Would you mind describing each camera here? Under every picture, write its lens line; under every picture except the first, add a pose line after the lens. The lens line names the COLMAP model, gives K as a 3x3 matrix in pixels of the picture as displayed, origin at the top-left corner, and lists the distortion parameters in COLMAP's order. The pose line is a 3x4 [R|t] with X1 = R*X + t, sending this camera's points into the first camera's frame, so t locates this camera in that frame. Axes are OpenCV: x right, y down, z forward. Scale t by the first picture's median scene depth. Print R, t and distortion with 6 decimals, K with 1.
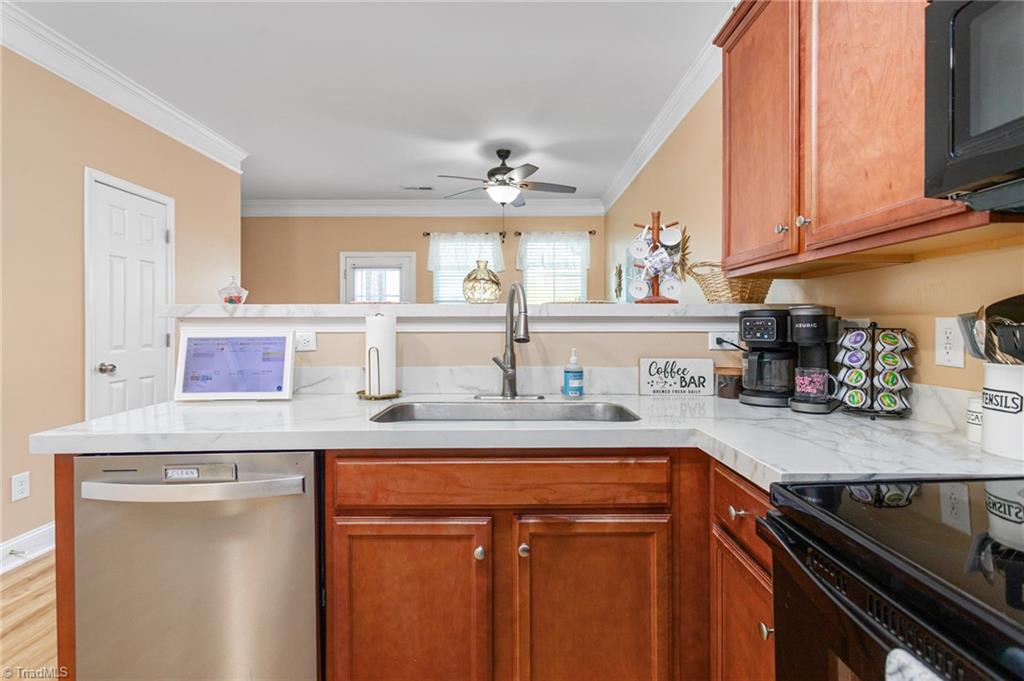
lens RADIAL K [[489.6, 0, 511.8], [0, 489.6, 322.8], [0, 0, 1]] dist [0.000758, 0.000059]
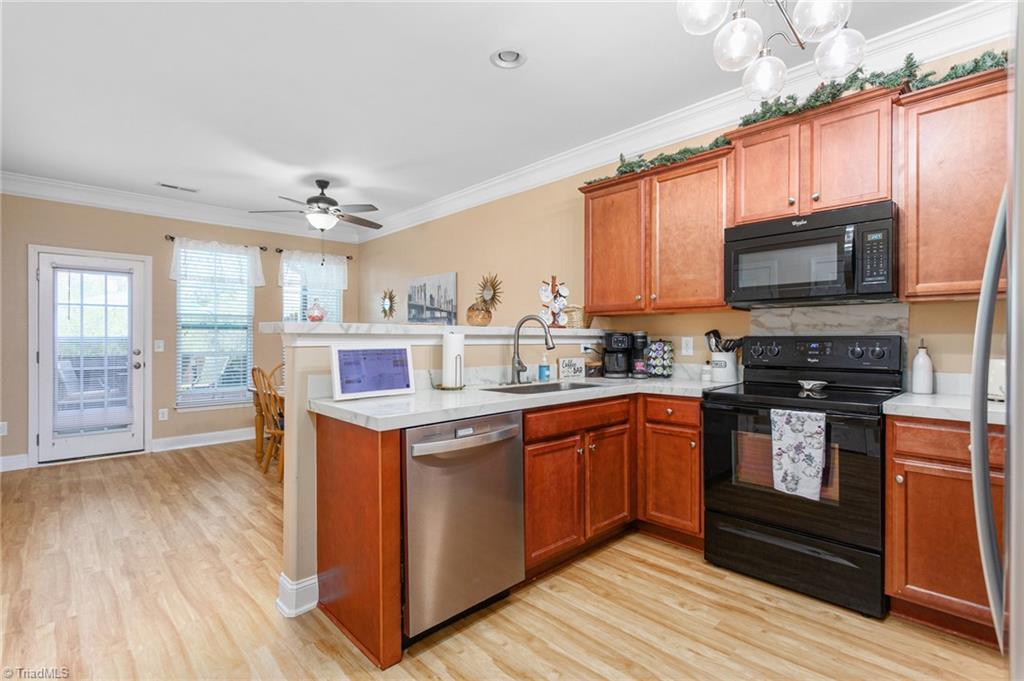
lens RADIAL K [[481.9, 0, 512.0], [0, 481.9, 340.5], [0, 0, 1]] dist [-0.023938, -0.000076]
pose [[0.726614, 0.000200, 0.687046, -1.139855], [-0.002256, 0.999995, 0.002095, 0.002979], [-0.687042, -0.003072, 0.726611, -0.175990]]
